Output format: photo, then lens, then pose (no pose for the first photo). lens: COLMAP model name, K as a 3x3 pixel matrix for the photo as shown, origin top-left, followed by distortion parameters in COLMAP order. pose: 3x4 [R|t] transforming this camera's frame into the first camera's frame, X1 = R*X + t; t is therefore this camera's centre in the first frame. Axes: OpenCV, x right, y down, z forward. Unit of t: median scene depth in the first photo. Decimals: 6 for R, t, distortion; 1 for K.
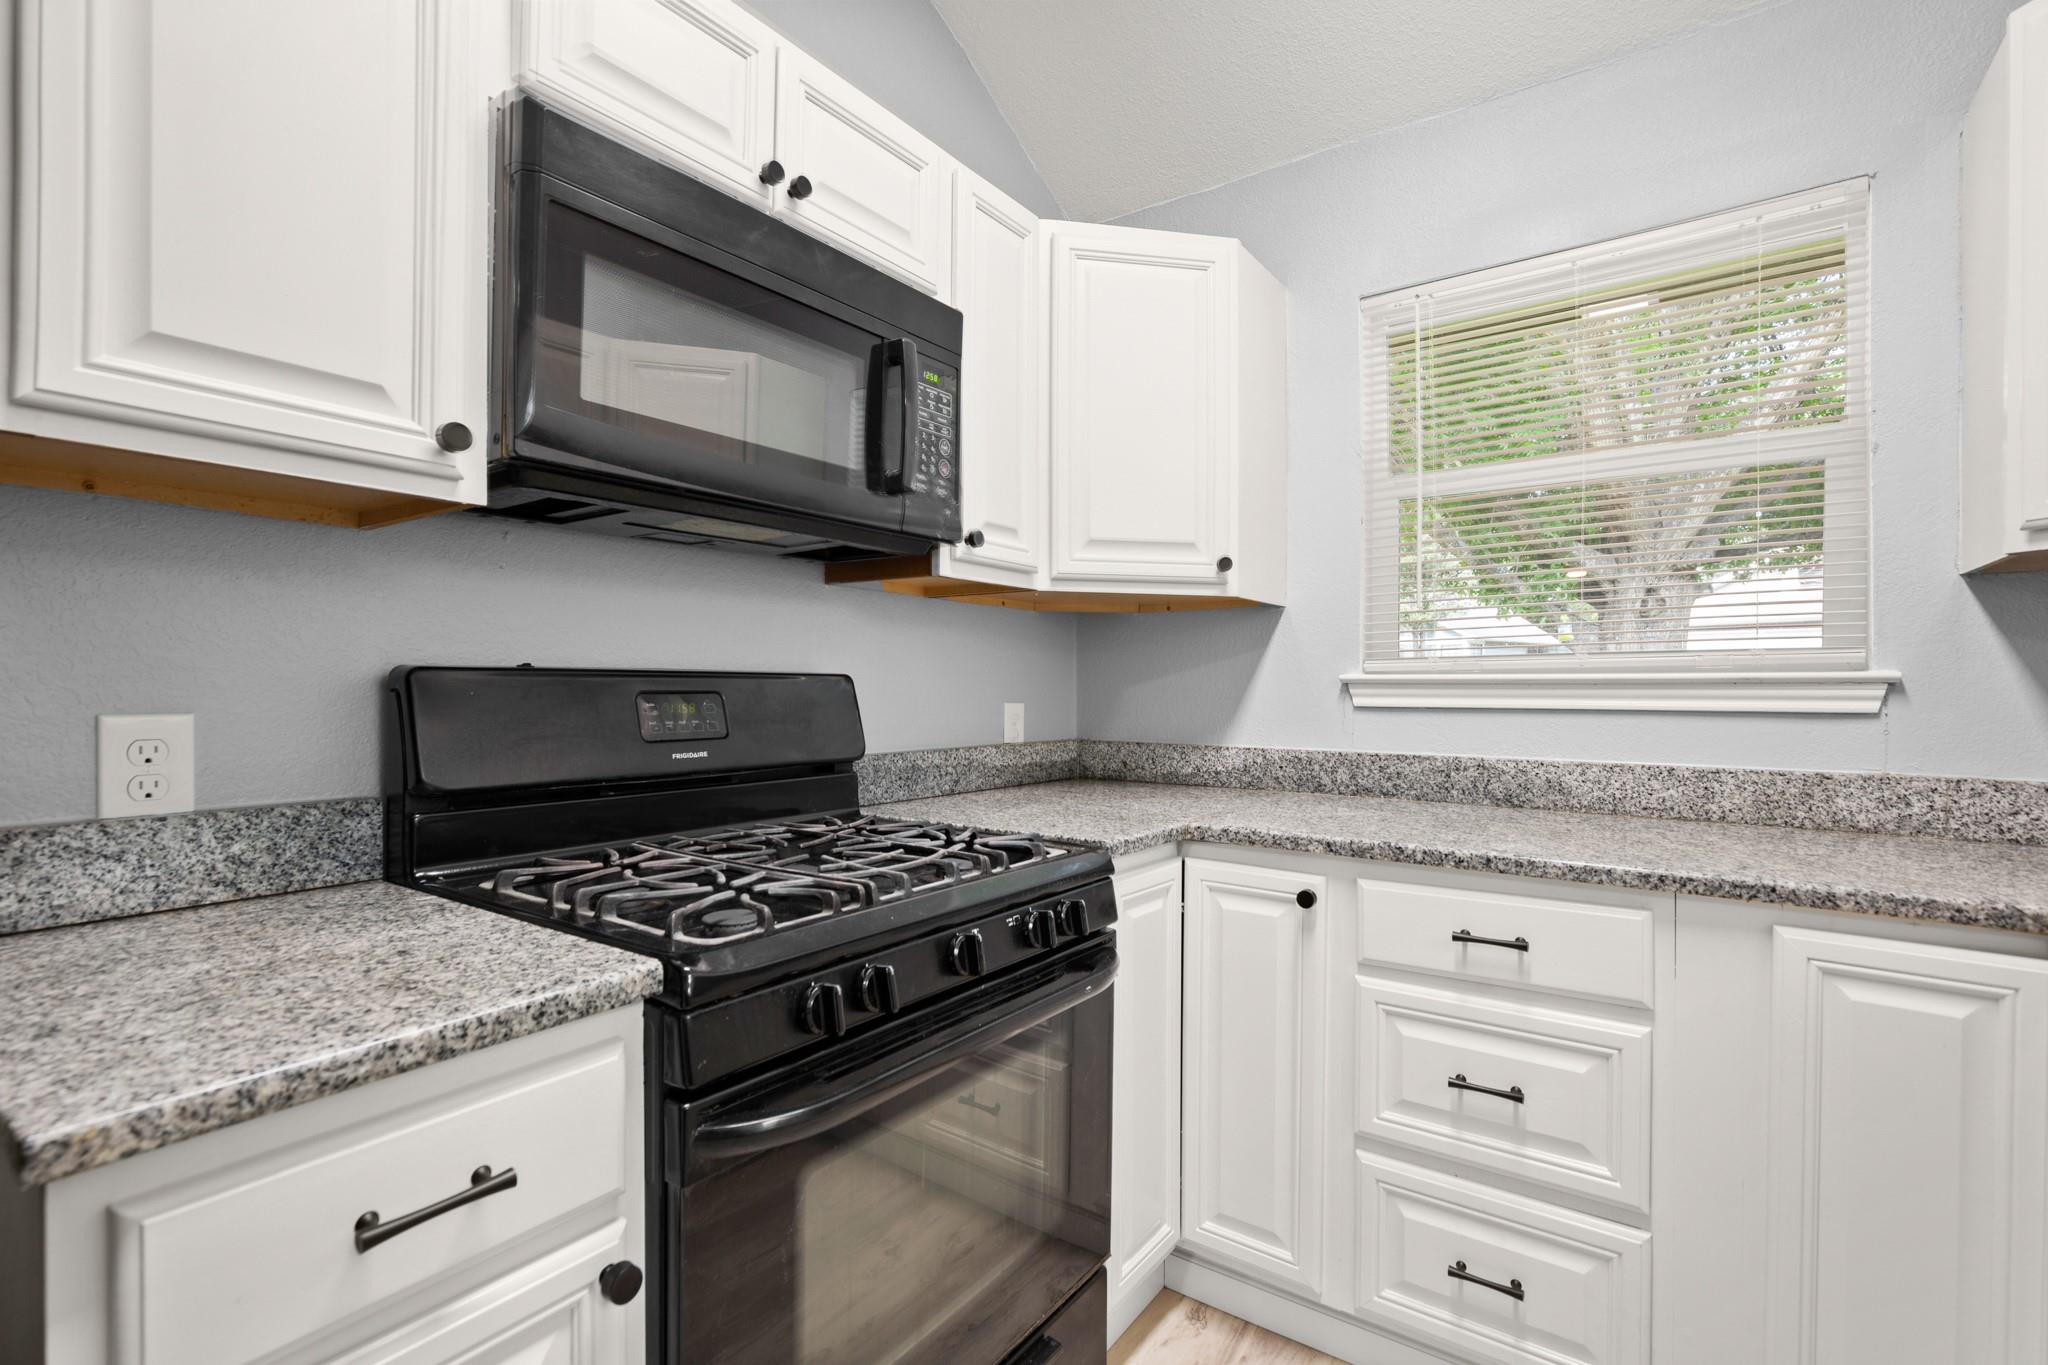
lens RADIAL K [[936.9, 0, 1029.4], [0, 936.9, 690.4], [0, 0, 1]] dist [-0.002740, 0.000012]
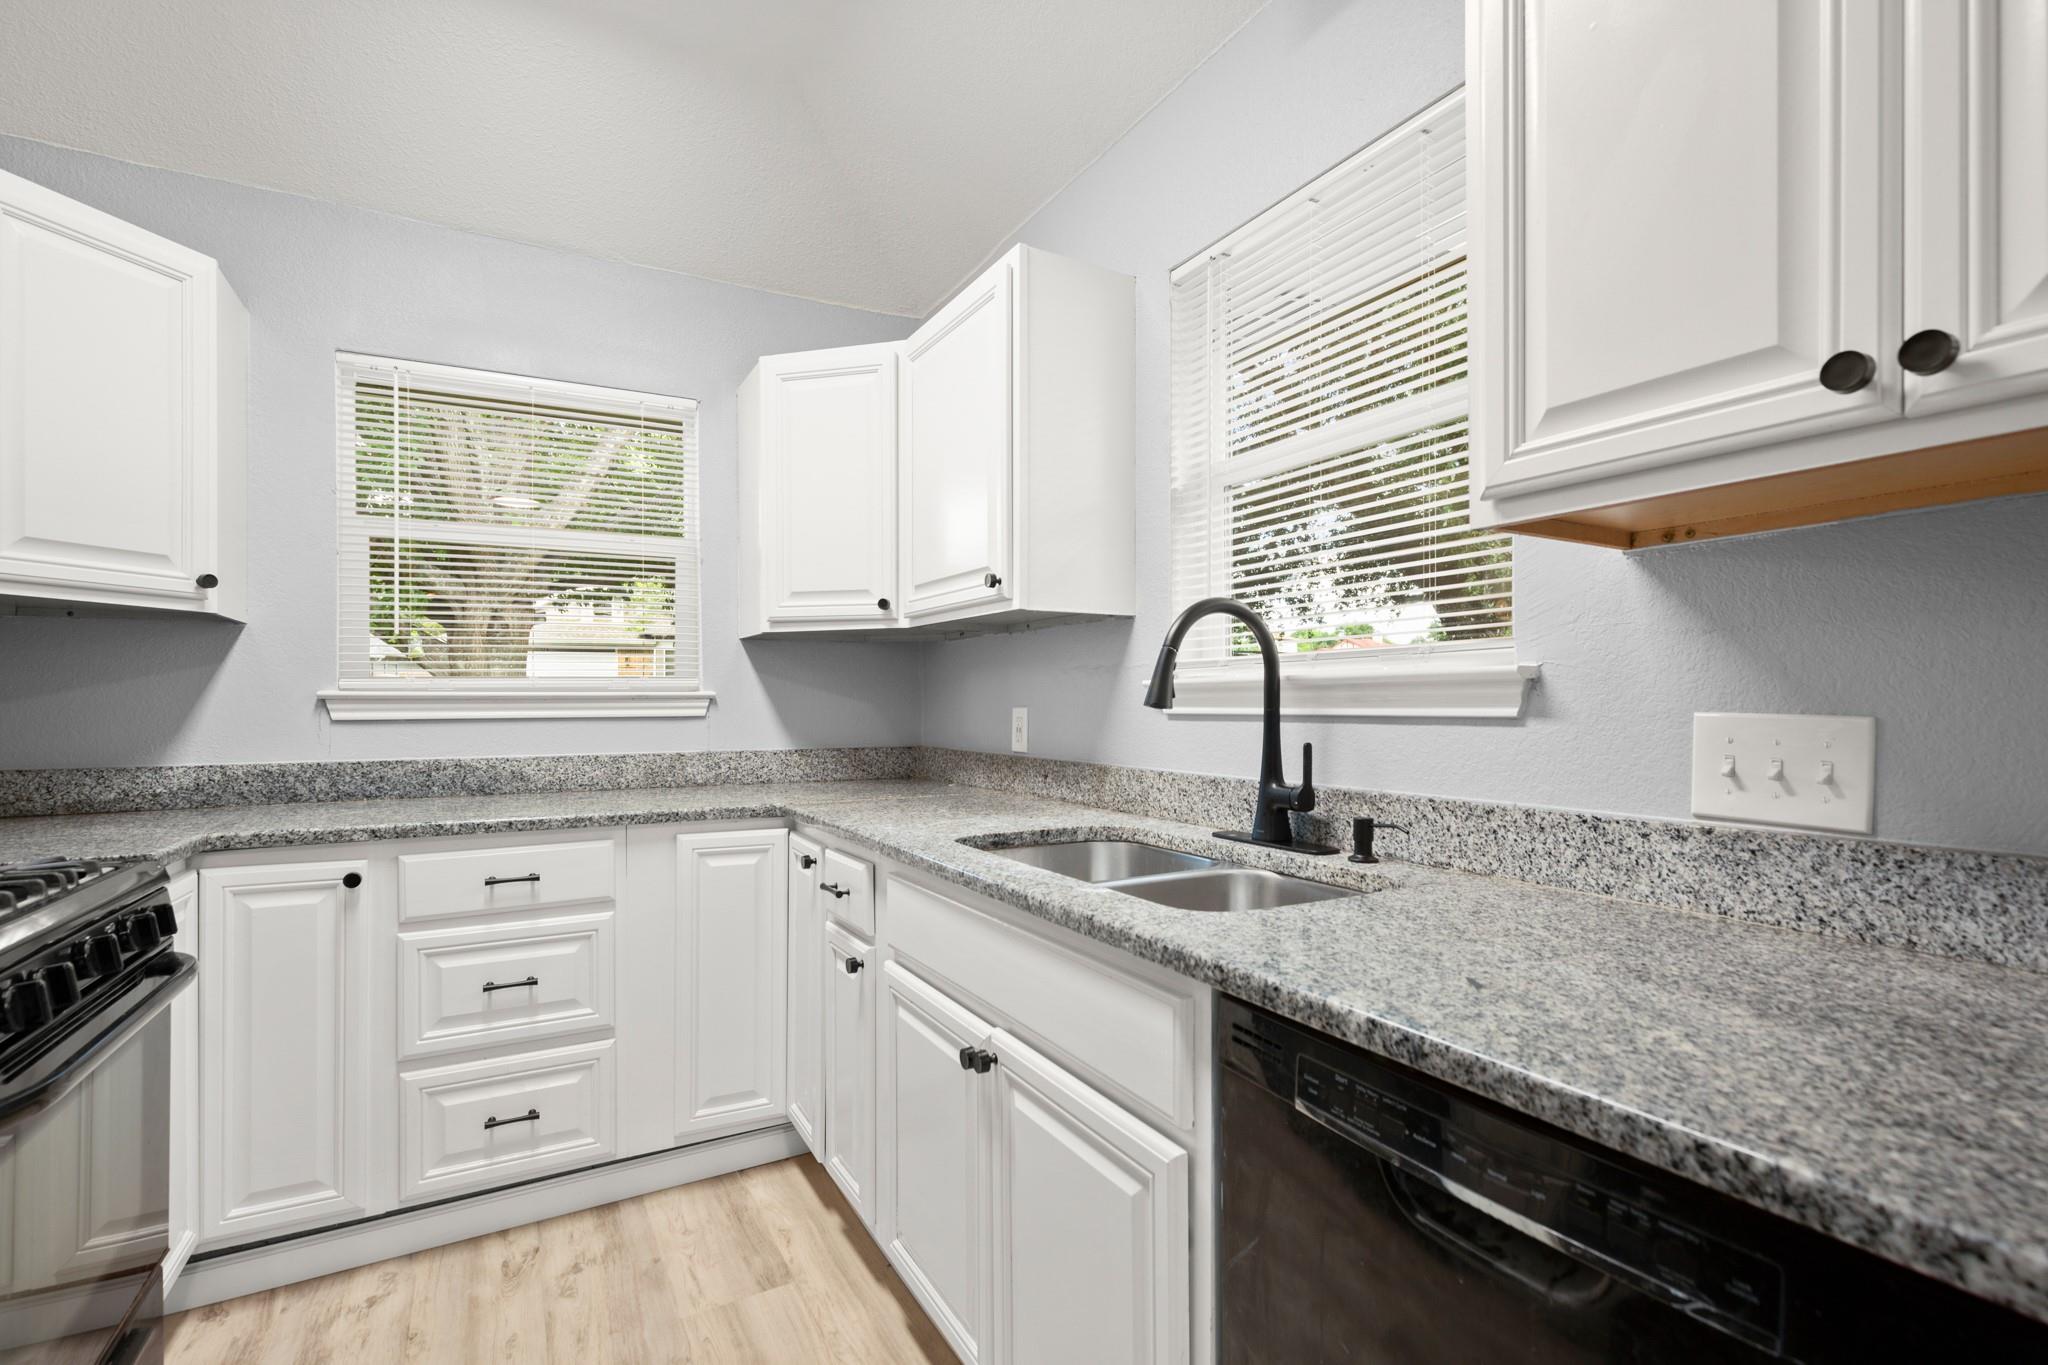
lens RADIAL K [[936.9, 0, 1024.9], [0, 936.9, 699.4], [0, 0, 1]] dist [-0.002740, 0.000012]
pose [[0.433612, -0.002216, 0.901097, -0.387715], [0.008072, 0.999966, -0.001426, 0.000741], [-0.901064, 0.007892, 0.433615, -0.277432]]
